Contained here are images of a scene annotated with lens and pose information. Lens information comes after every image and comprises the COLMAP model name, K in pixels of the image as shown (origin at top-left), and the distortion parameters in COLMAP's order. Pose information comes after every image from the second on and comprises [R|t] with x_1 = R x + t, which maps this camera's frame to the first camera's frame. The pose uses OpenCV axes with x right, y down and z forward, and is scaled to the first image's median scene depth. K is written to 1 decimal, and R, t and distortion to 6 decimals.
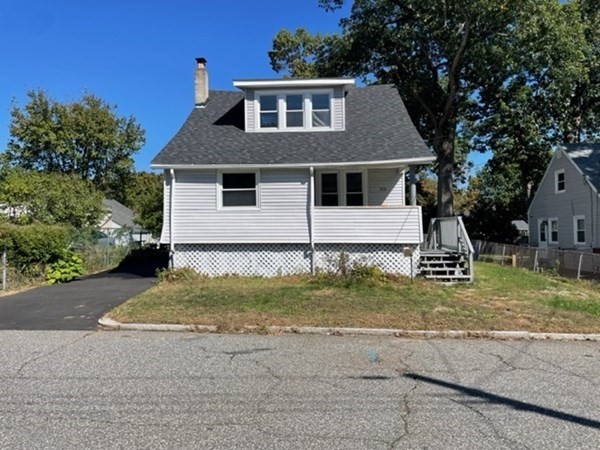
lens RADIAL K [[454.0, 0, 296.0], [0, 454.0, 222.8], [0, 0, 1]] dist [0.080803, -0.102445]
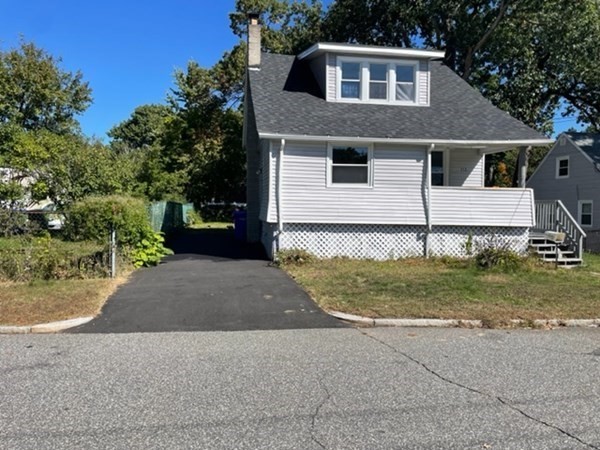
lens RADIAL K [[454.0, 0, 295.1], [0, 454.0, 225.3], [0, 0, 1]] dist [0.080803, -0.102445]
pose [[0.979630, 0.014460, 0.200290, -0.415897], [-0.026540, 0.997978, 0.057754, -0.001887], [-0.199050, -0.061893, 0.978033, 0.116438]]
